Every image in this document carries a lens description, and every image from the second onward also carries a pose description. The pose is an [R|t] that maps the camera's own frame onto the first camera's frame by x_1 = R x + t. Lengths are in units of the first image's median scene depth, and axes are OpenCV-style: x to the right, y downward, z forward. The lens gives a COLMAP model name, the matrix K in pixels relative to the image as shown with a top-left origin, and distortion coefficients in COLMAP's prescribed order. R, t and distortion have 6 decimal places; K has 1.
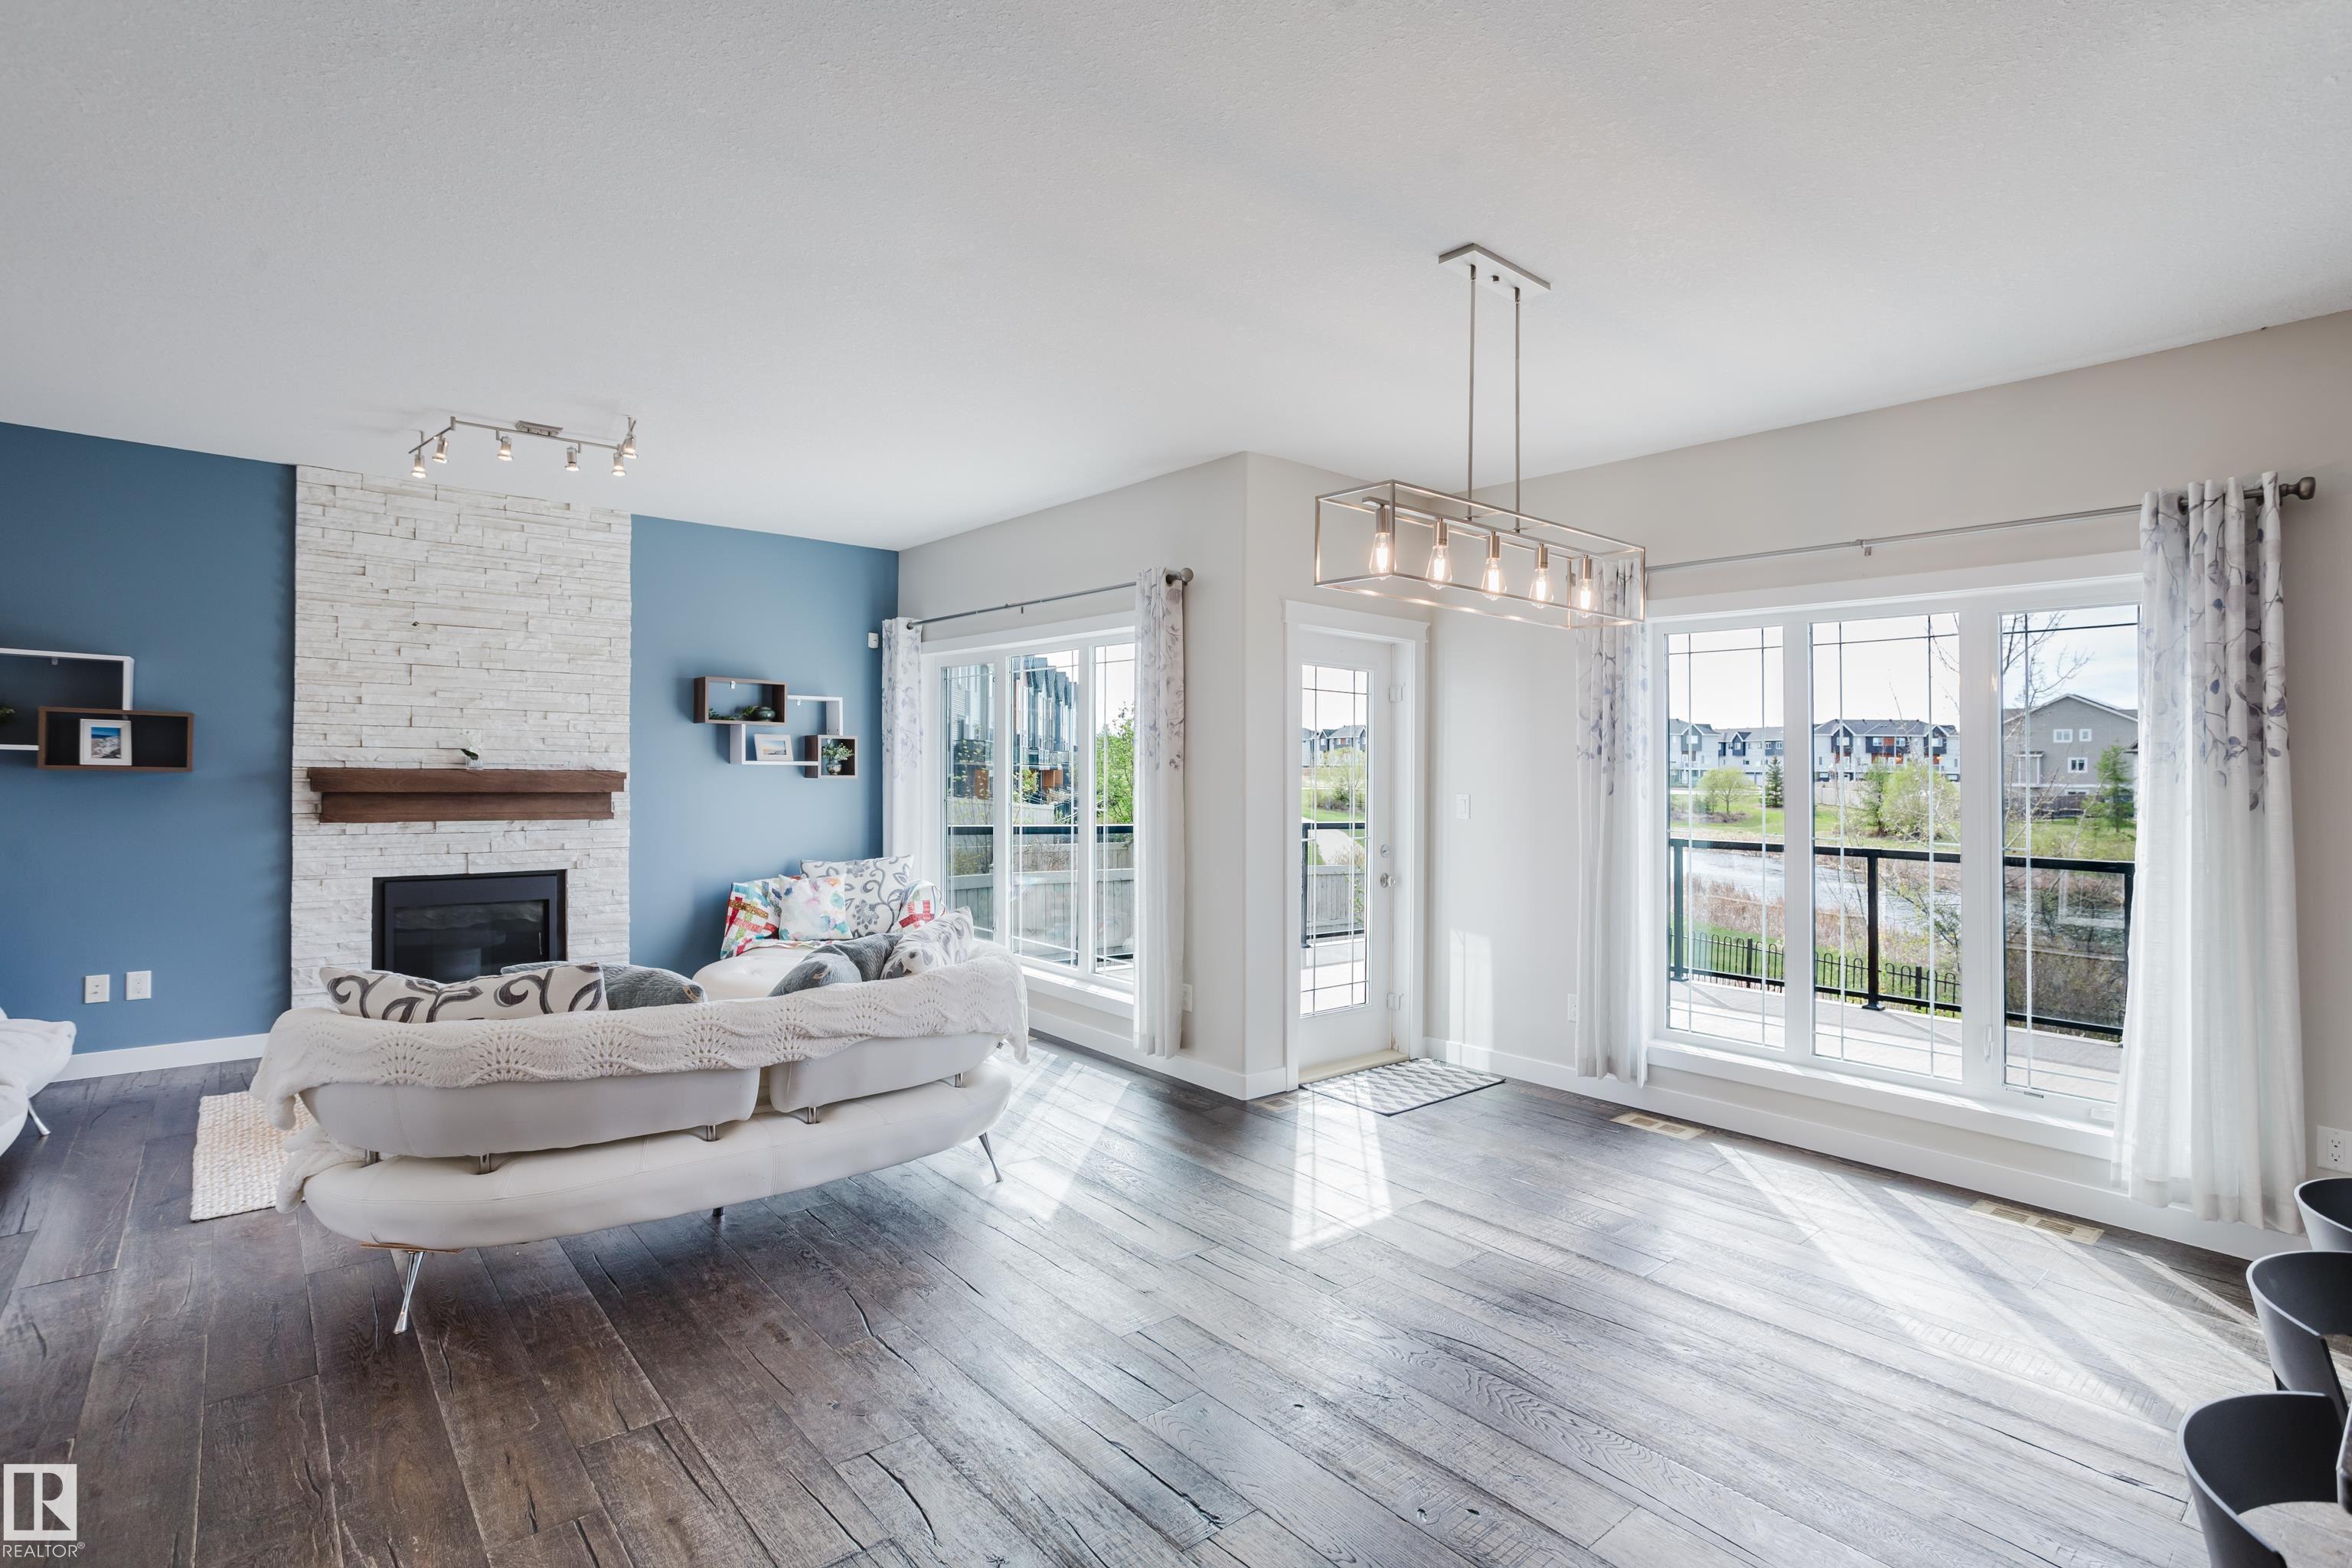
lens RADIAL K [[1130.2, 0, 1161.1], [0, 1130.2, 759.8], [0, 0, 1]] dist [-0.025758, 0.011899]
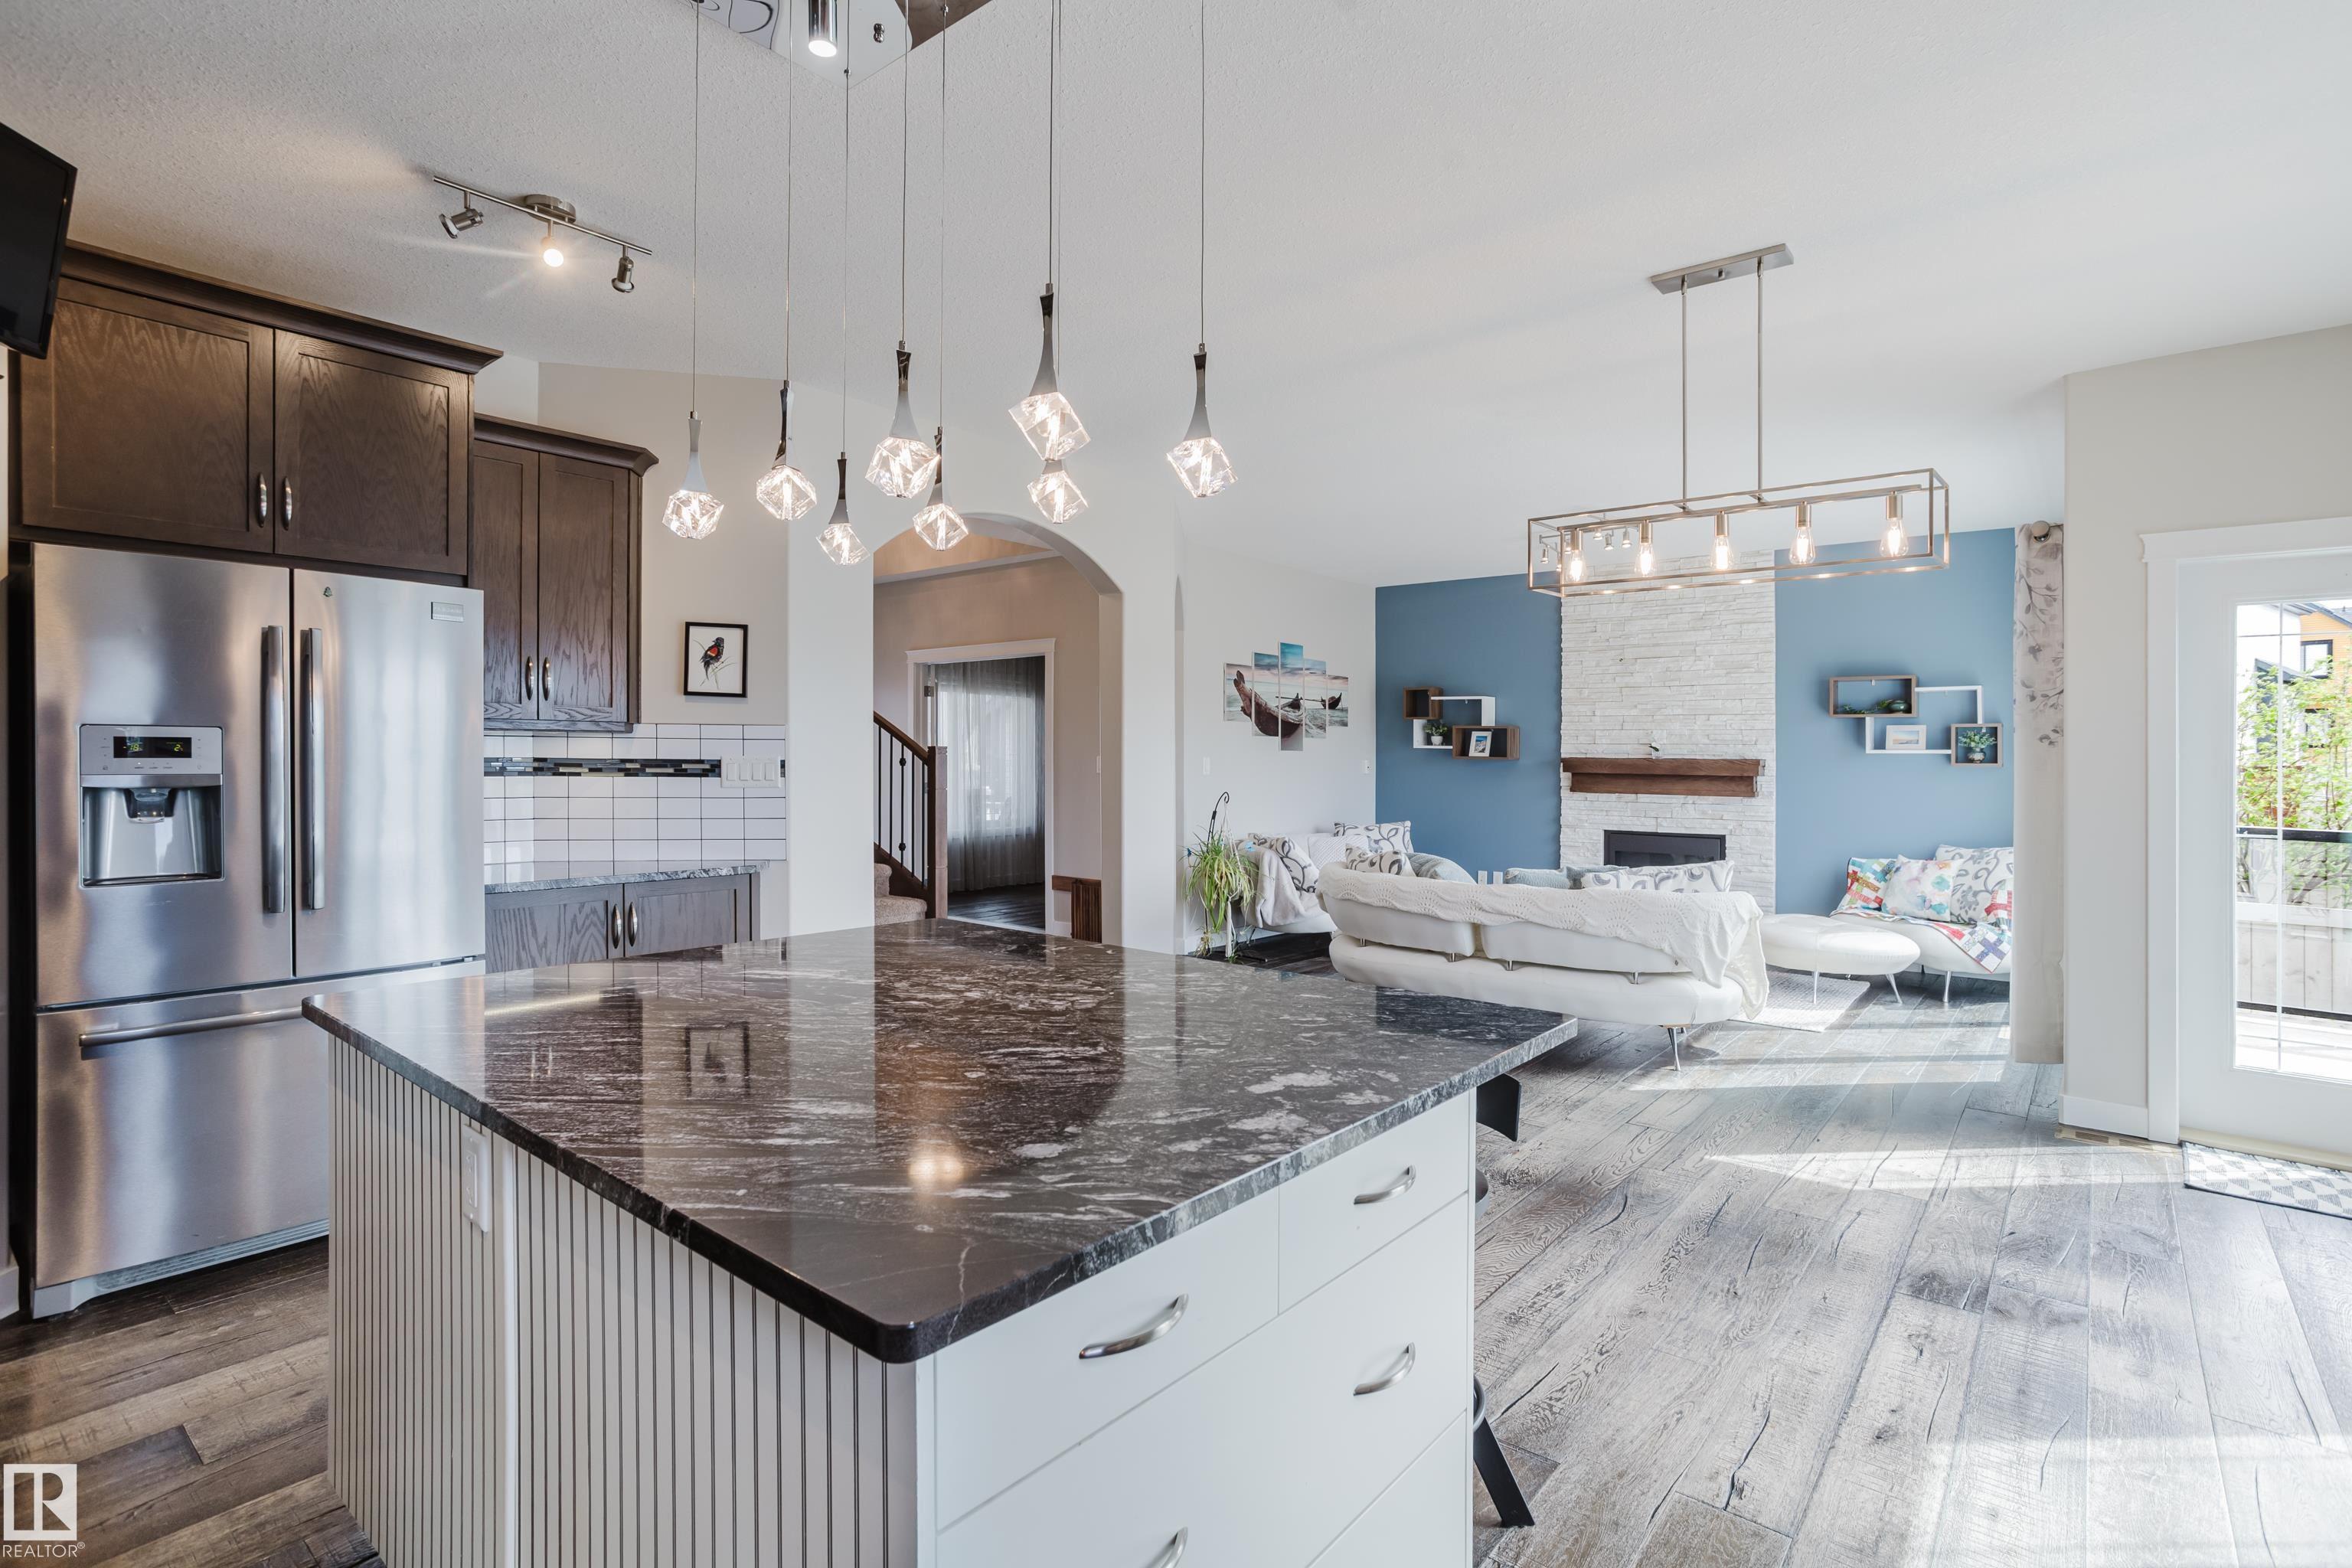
lens RADIAL K [[1130.2, 0, 1198.5], [0, 1130.2, 773.3], [0, 0, 1]] dist [-0.025758, 0.011899]
pose [[0.196491, 0.001093, -0.980505, 0.653758], [0.000731, 0.999999, 0.001262, 0.024886], [0.980505, -0.000965, 0.196490, 0.149125]]
